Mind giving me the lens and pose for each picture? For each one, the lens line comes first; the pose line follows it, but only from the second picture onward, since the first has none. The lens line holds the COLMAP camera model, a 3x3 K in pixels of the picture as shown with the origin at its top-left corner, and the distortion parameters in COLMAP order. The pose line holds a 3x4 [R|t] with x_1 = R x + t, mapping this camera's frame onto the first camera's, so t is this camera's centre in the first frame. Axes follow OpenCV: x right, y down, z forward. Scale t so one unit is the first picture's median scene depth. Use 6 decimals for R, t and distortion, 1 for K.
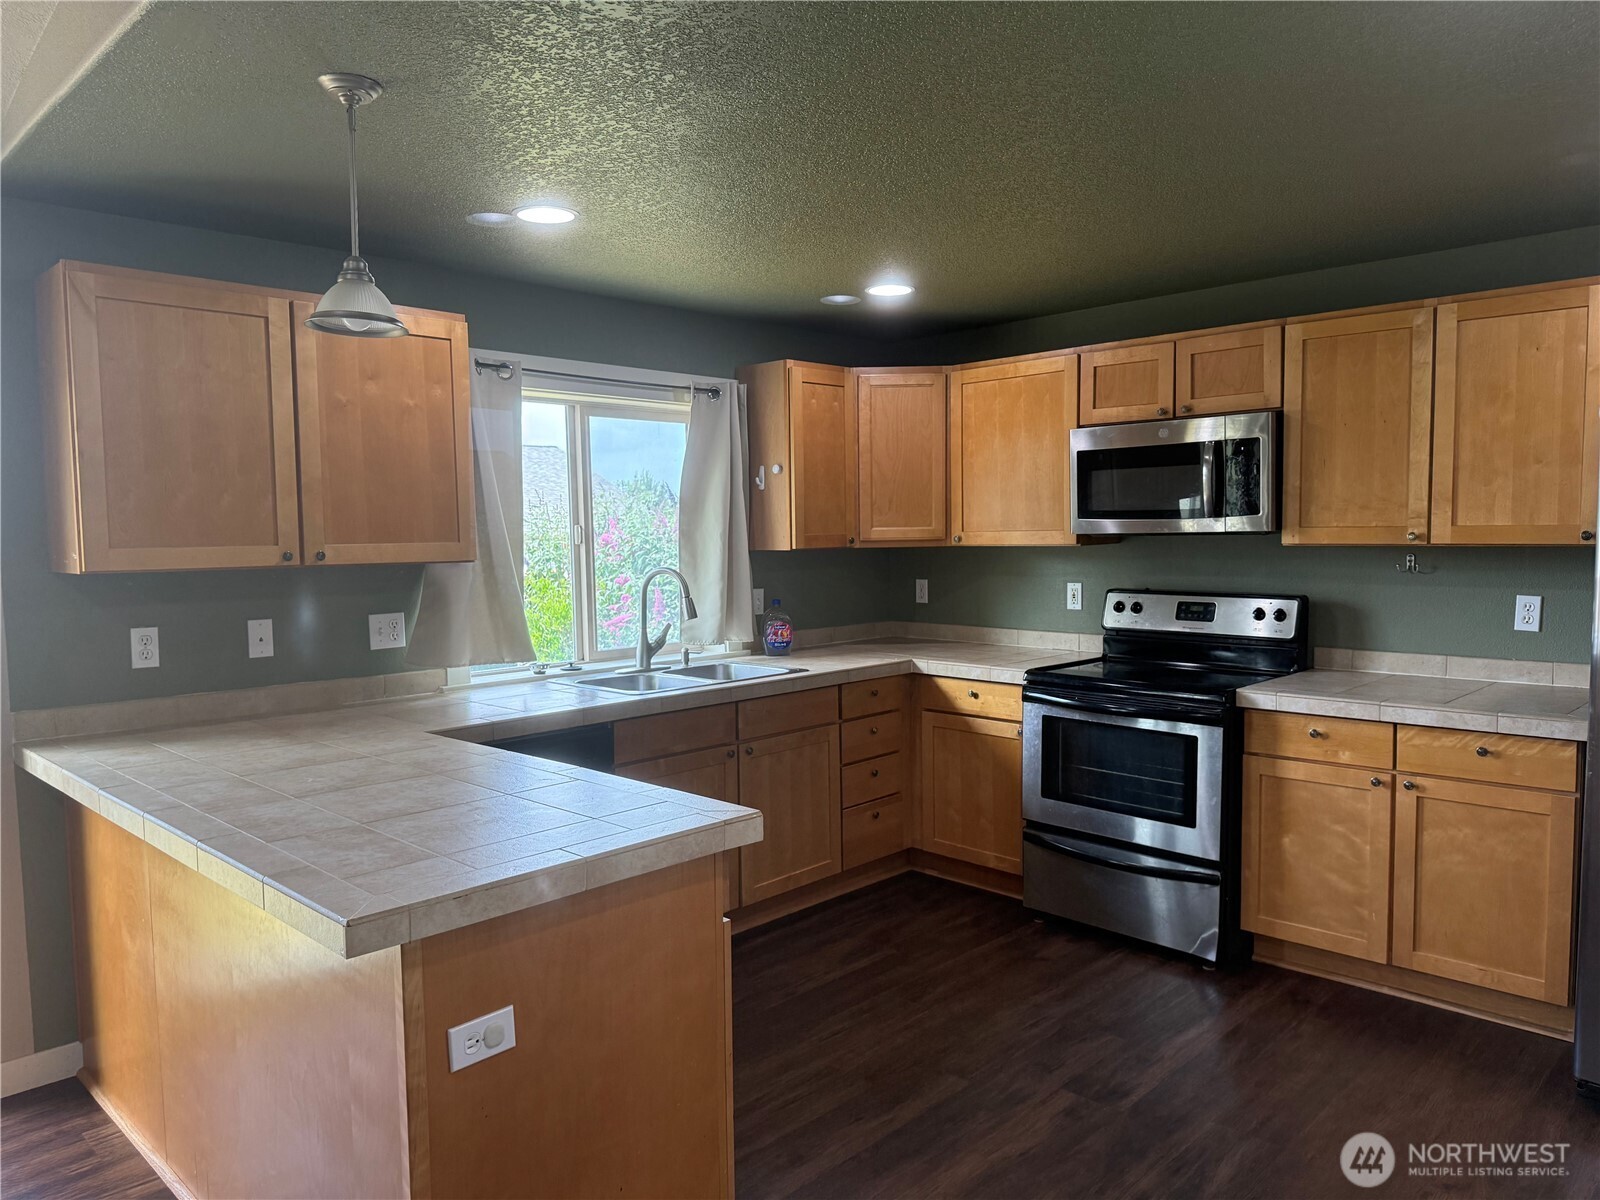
lens RADIAL K [[1125.9, 0, 806.0], [0, 1125.9, 604.4], [0, 0, 1]] dist [0.043257, -0.046567]
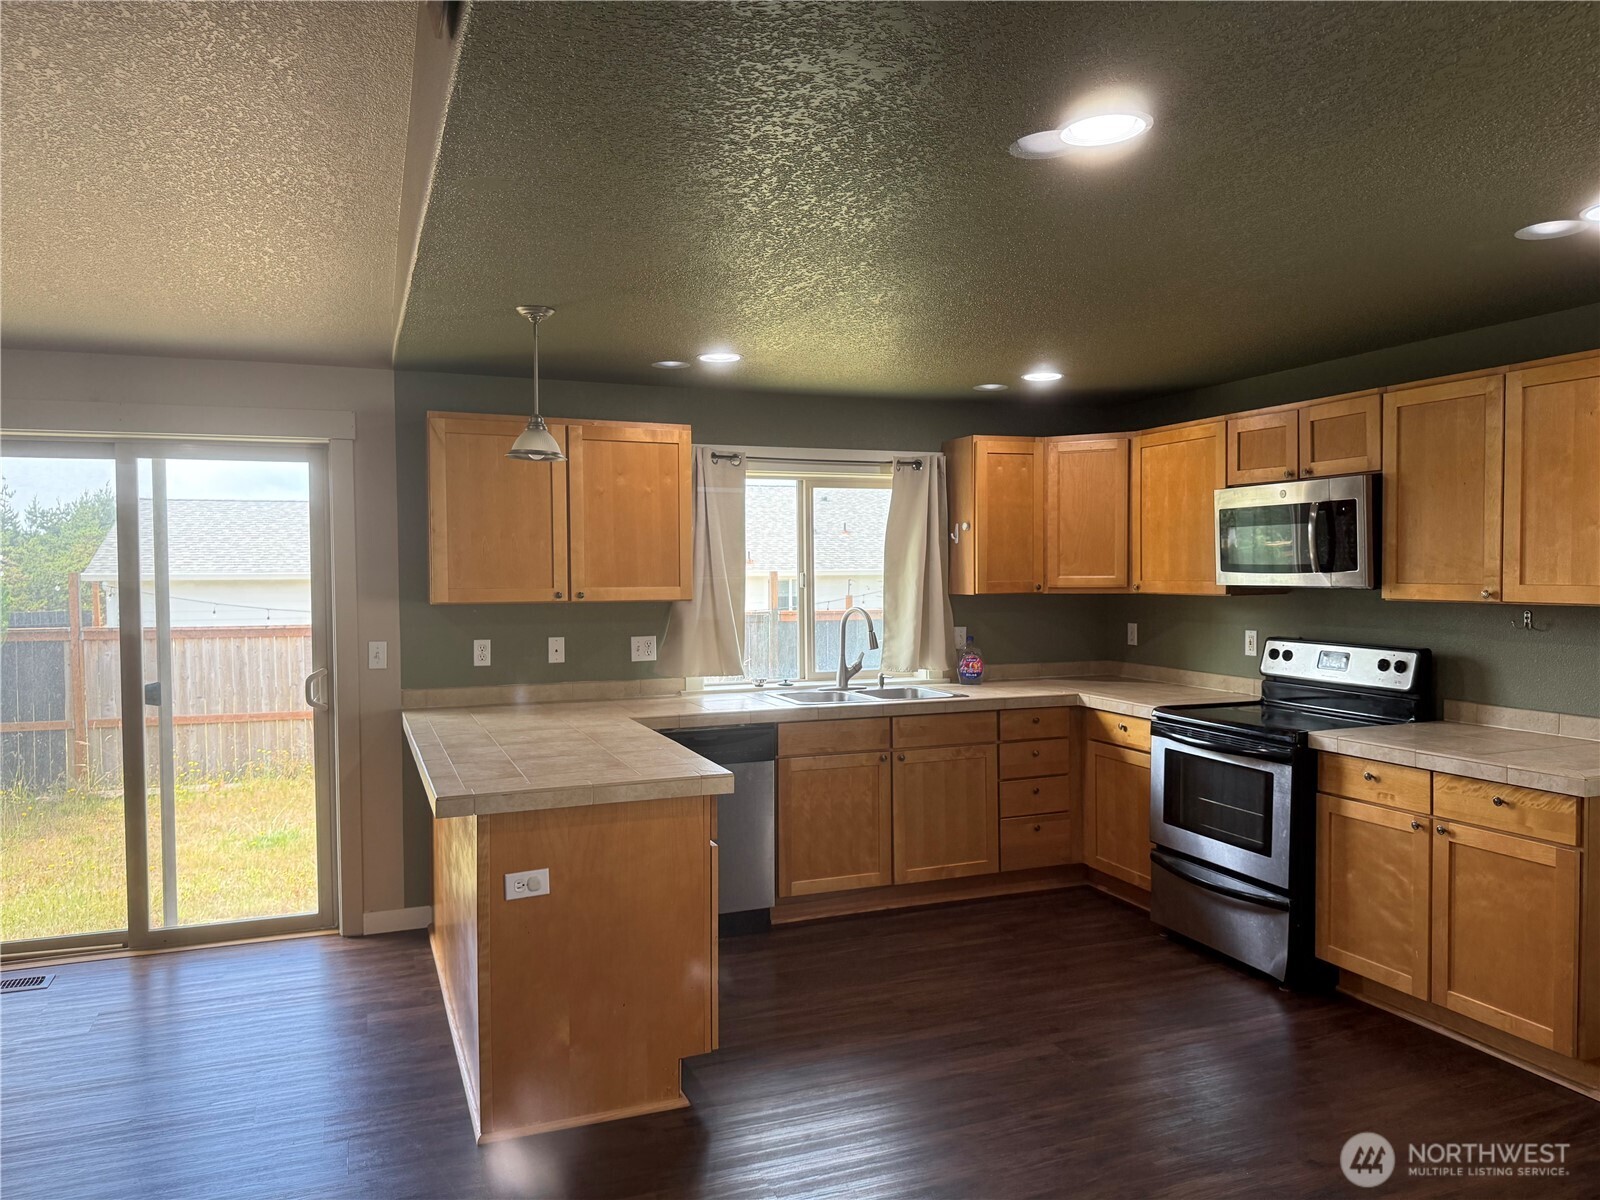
lens RADIAL K [[1125.9, 0, 800.0], [0, 1125.9, 596.1], [0, 0, 1]] dist [0.043257, -0.046567]
pose [[0.915733, 0.018190, -0.401374, 0.351426], [-0.034116, 0.998887, -0.032567, -0.002645], [0.400335, 0.043516, 0.915335, -0.186169]]
